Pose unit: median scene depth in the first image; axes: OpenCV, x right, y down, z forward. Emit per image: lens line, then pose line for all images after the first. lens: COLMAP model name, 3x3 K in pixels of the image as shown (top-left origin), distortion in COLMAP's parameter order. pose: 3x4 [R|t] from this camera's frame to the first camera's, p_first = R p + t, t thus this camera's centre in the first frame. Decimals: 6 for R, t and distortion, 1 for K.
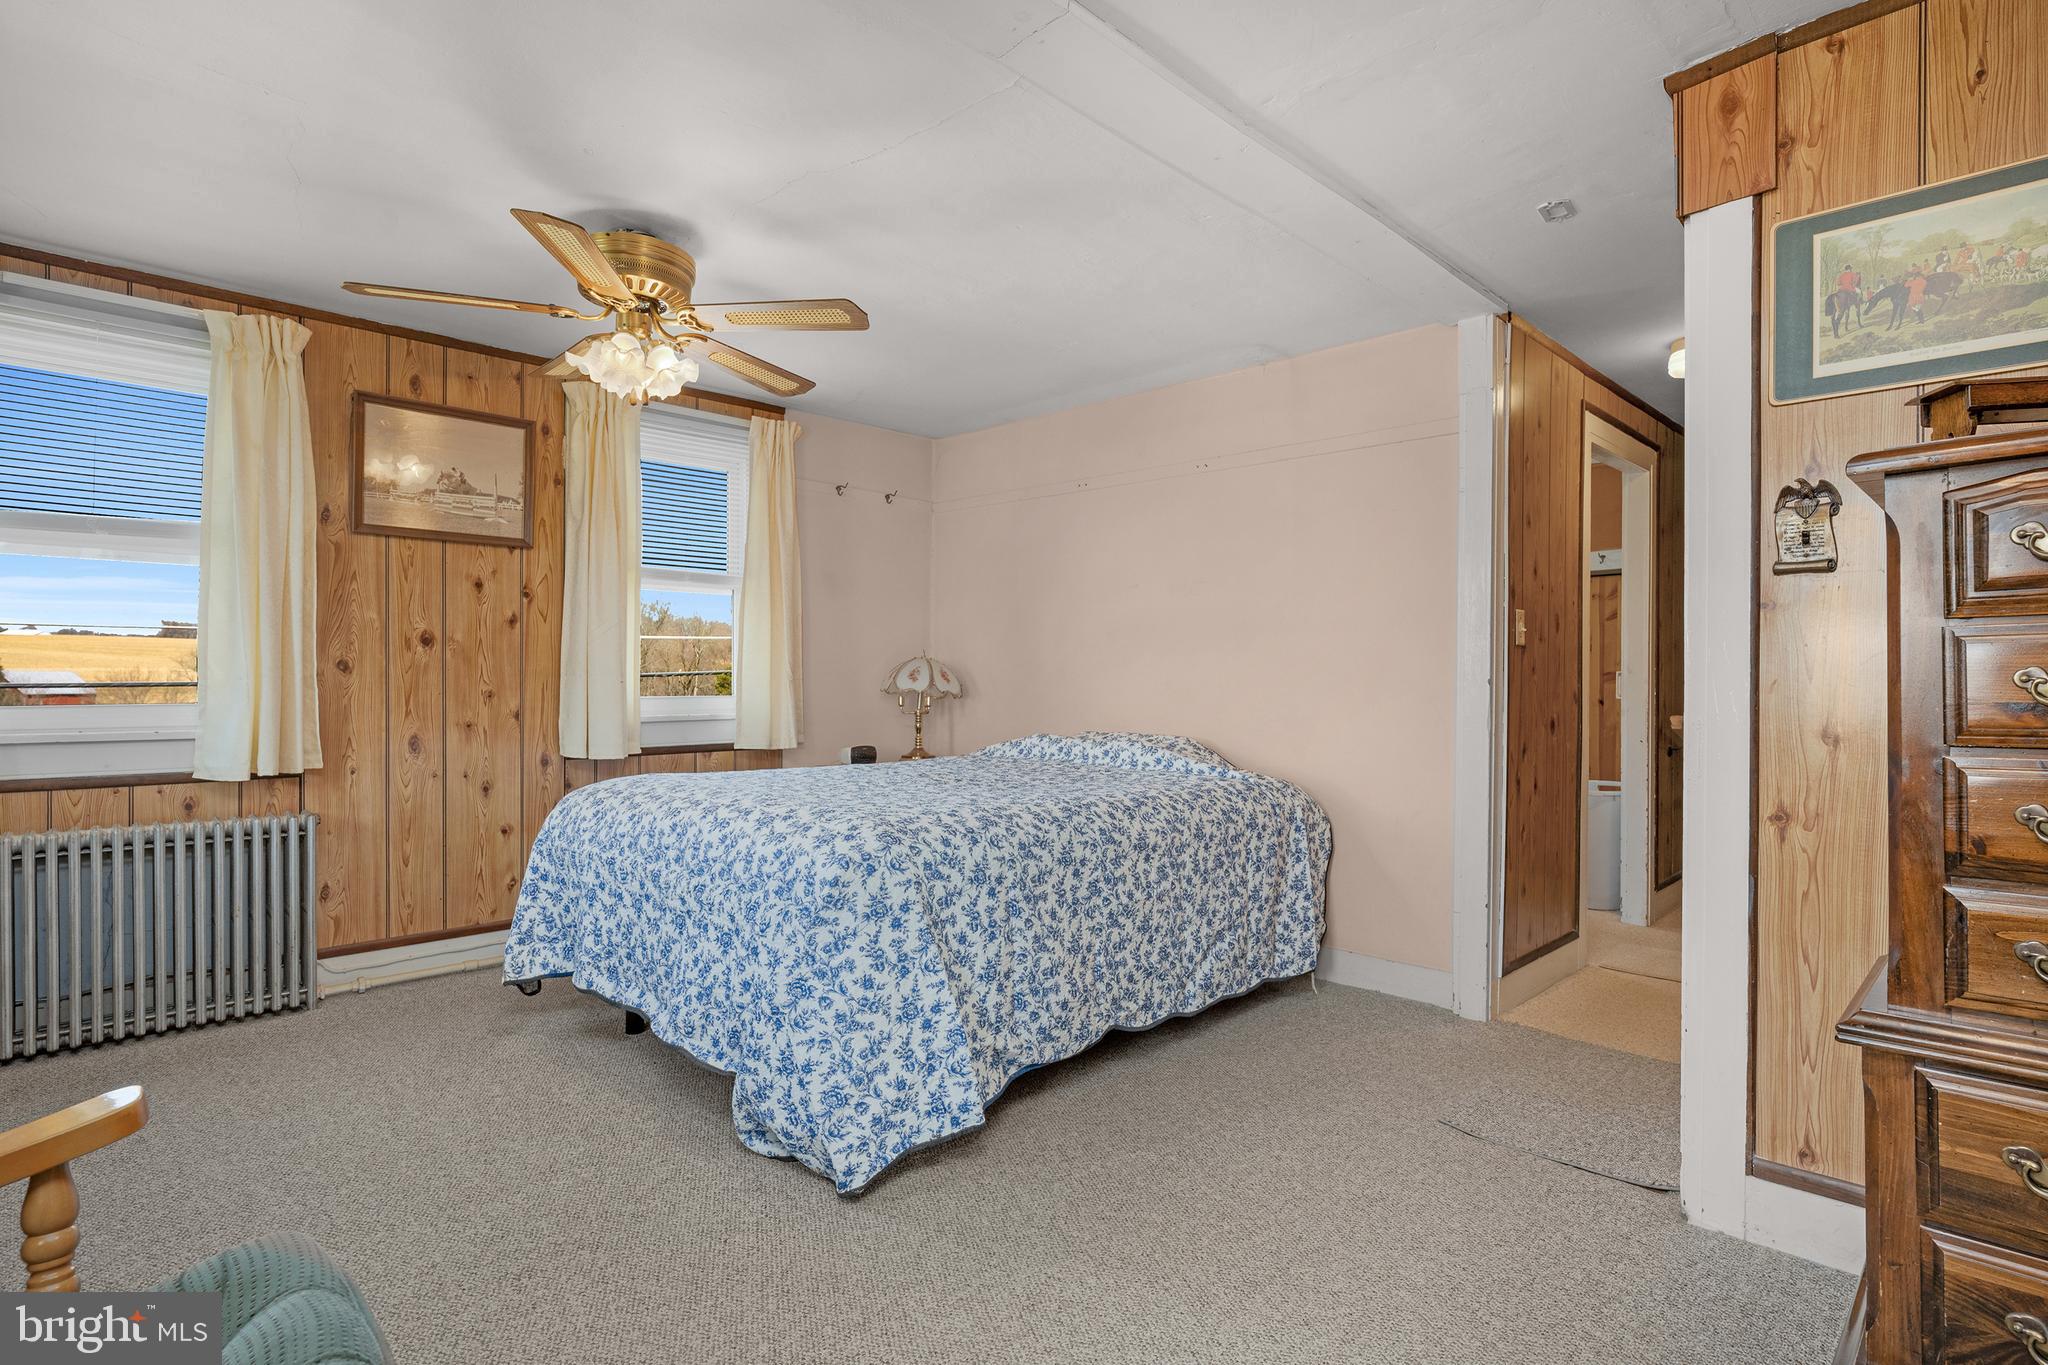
lens RADIAL K [[993.9, 0, 1032.0], [0, 993.9, 687.4], [0, 0, 1]] dist [-0.002963, 0.001874]
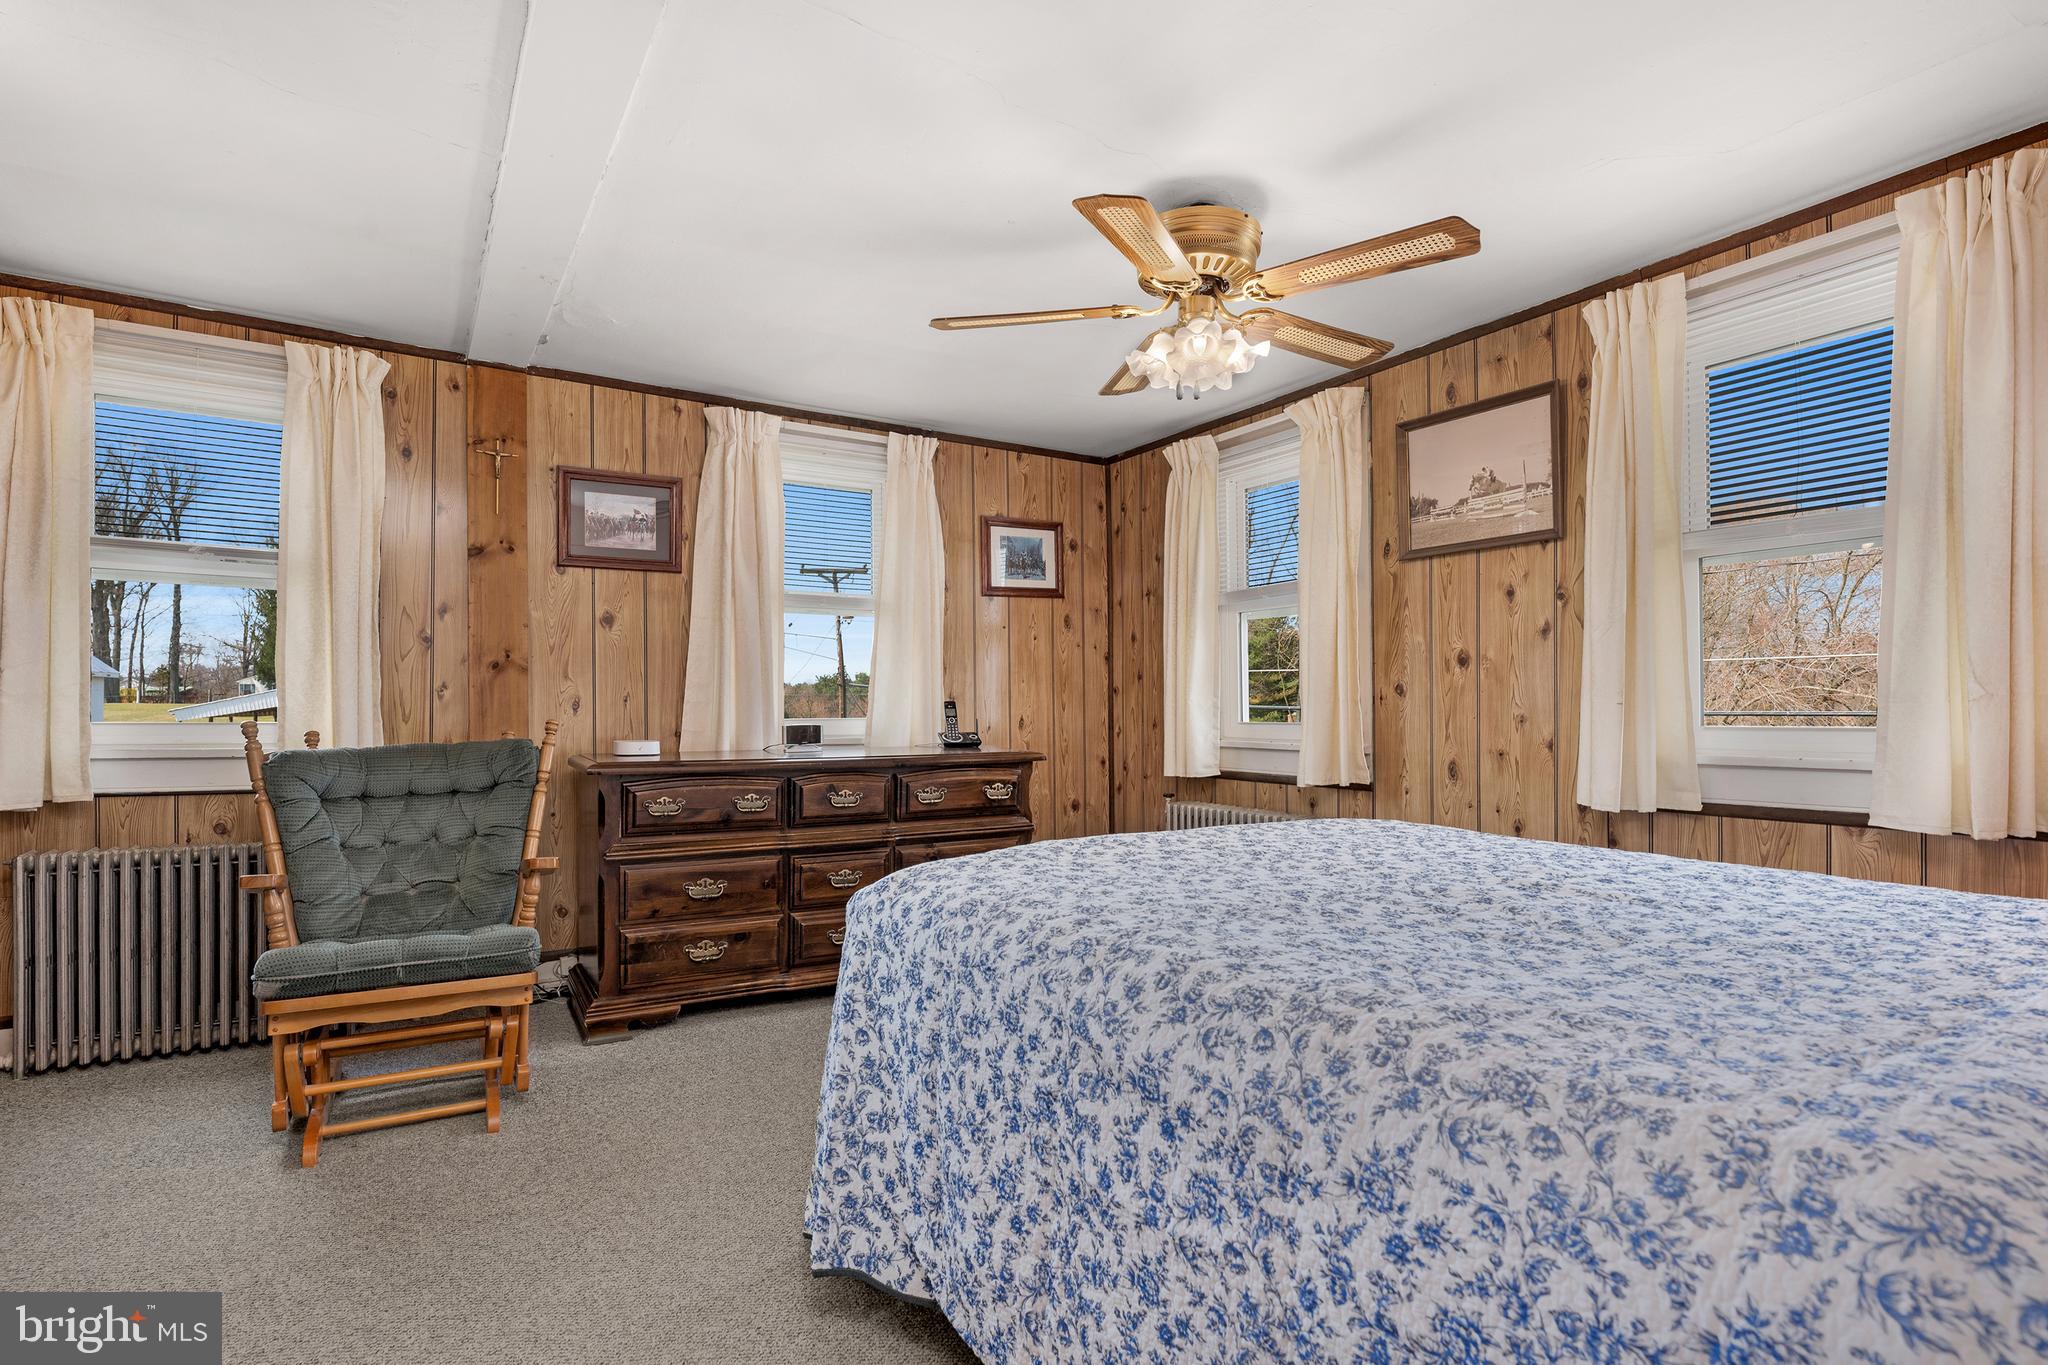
lens RADIAL K [[993.9, 0, 1034.9], [0, 993.9, 692.9], [0, 0, 1]] dist [-0.002963, 0.001874]
pose [[-0.186852, -0.013046, -0.982301, 0.378060], [-0.001130, 0.999914, -0.013065, -0.004038], [0.982387, -0.001331, -0.186851, 0.763266]]
